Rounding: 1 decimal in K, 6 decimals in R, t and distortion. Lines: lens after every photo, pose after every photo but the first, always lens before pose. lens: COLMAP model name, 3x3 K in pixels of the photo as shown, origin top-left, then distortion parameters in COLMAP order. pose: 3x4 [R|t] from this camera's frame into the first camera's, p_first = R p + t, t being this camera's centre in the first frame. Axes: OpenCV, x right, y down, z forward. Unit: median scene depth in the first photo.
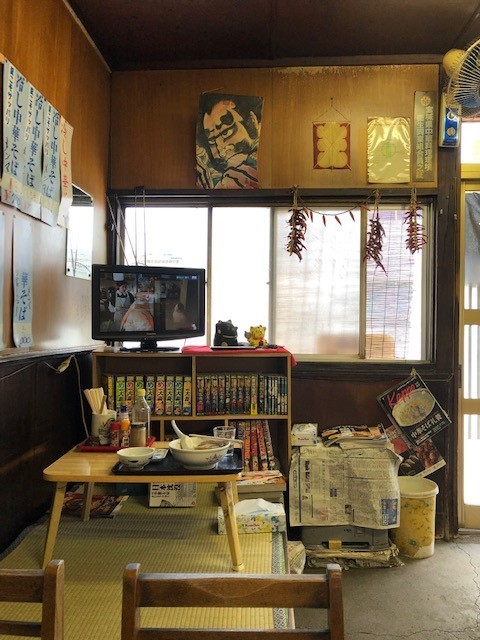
lens RADIAL K [[543.1, 0, 243.4], [0, 543.1, 322.2], [0, 0, 1]] dist [0.052844, -0.099170]
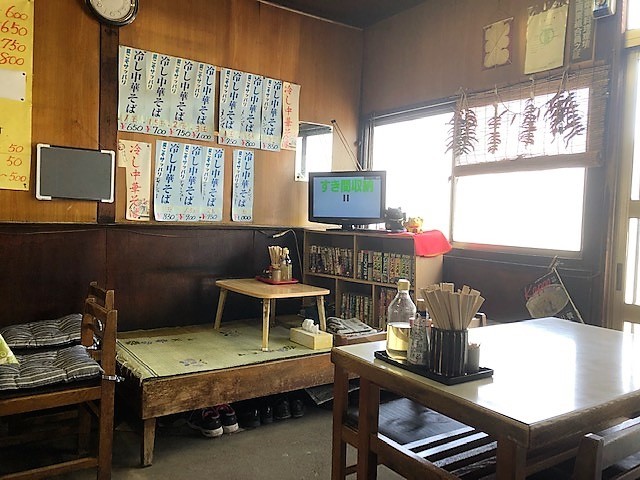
lens RADIAL K [[543.1, 0, 322.8], [0, 543.1, 237.4], [0, 0, 1]] dist [0.052844, -0.099170]
pose [[0.588548, 0.047500, -0.807066, 0.834017], [-0.023927, 0.998859, 0.041340, 0.010901], [0.808108, -0.005019, 0.589012, 0.106697]]
